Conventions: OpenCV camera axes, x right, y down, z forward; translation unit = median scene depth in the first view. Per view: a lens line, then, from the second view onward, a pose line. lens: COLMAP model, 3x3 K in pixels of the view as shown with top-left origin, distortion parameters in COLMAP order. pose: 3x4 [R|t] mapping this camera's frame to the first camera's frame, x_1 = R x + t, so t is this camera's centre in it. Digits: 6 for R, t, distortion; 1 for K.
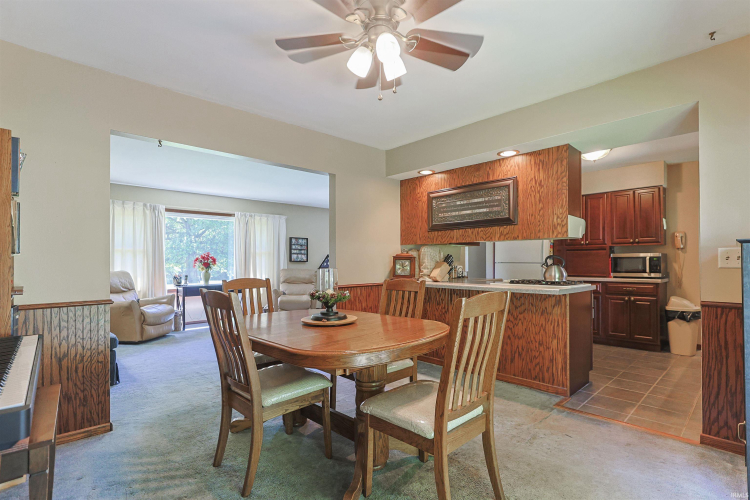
lens RADIAL K [[374.2, 0, 374.5], [0, 374.2, 257.3], [0, 0, 1]] dist [-0.002304, 0.000648]
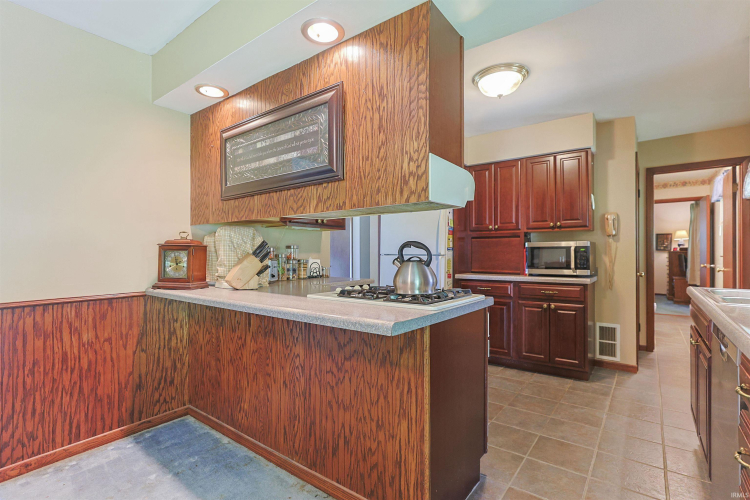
lens RADIAL K [[370.1, 0, 377.5], [0, 370.1, 250.5], [0, 0, 1]] dist [-0.001602, 0.001037]
pose [[0.986498, 0.000256, 0.163774, 0.238242], [-0.001079, 0.999987, 0.004936, 0.002976], [-0.163770, -0.005046, 0.986486, 0.349655]]
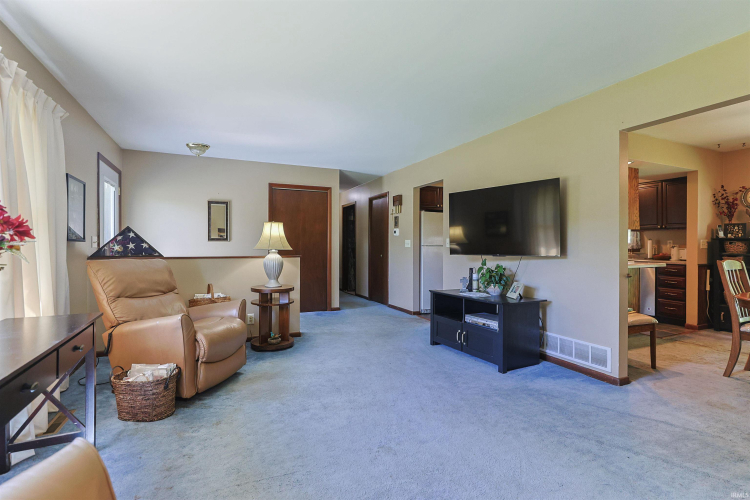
lens RADIAL K [[360.6, 0, 376.1], [0, 360.6, 246.0], [0, 0, 1]] dist [-0.001341, 0.000697]
pose [[0.306432, 0.001100, 0.951892, -0.745505], [-0.015556, 0.999872, 0.003852, 0.016870], [-0.951766, -0.015989, 0.306409, 0.971328]]
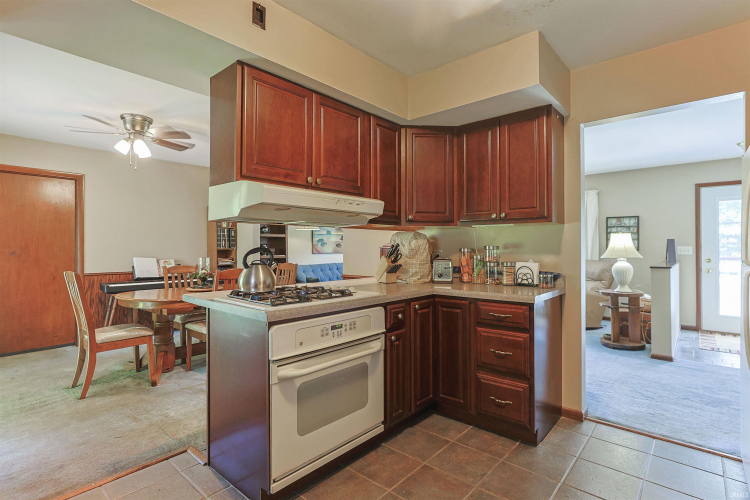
lens RADIAL K [[370.1, 0, 377.5], [0, 370.1, 250.5], [0, 0, 1]] dist [-0.001602, 0.001037]
pose [[0.089435, 0.011429, -0.995927, 0.742650], [0.011669, 0.999854, 0.012522, -0.004039], [0.995924, -0.012742, 0.089288, 0.776125]]
